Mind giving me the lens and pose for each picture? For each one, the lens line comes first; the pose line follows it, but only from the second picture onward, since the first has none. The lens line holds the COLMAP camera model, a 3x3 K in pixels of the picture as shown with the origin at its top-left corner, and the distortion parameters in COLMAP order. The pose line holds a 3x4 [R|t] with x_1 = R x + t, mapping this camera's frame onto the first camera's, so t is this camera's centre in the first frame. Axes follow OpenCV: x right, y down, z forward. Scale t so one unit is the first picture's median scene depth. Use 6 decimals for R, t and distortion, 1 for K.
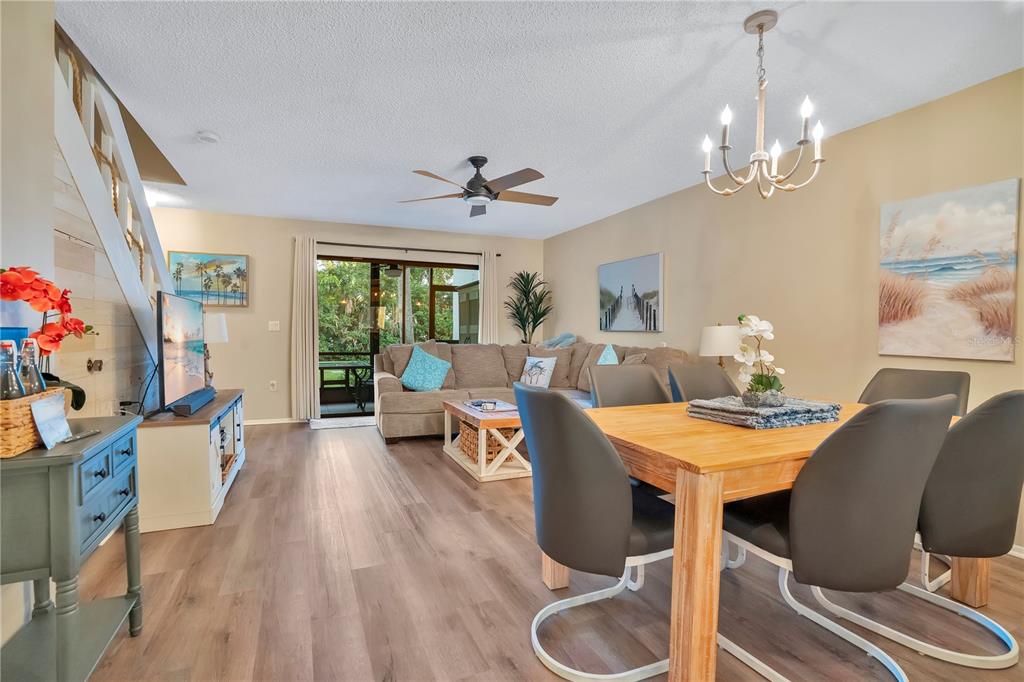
lens RADIAL K [[478.1, 0, 534.6], [0, 478.1, 338.5], [0, 0, 1]] dist [-0.044313, 0.019656]
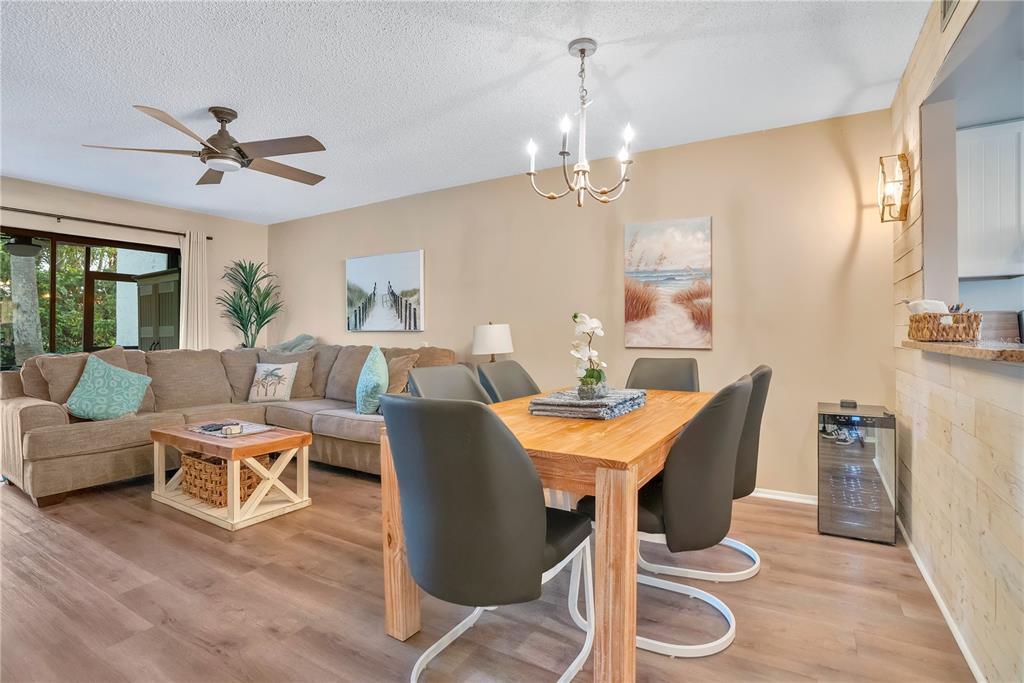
lens RADIAL K [[478.1, 0, 529.3], [0, 478.1, 323.5], [0, 0, 1]] dist [-0.044313, 0.019656]
pose [[0.827601, -0.004379, 0.561300, -0.140123], [0.021860, 0.999462, -0.024434, -0.001311], [-0.560891, 0.032491, 0.827252, 0.099040]]
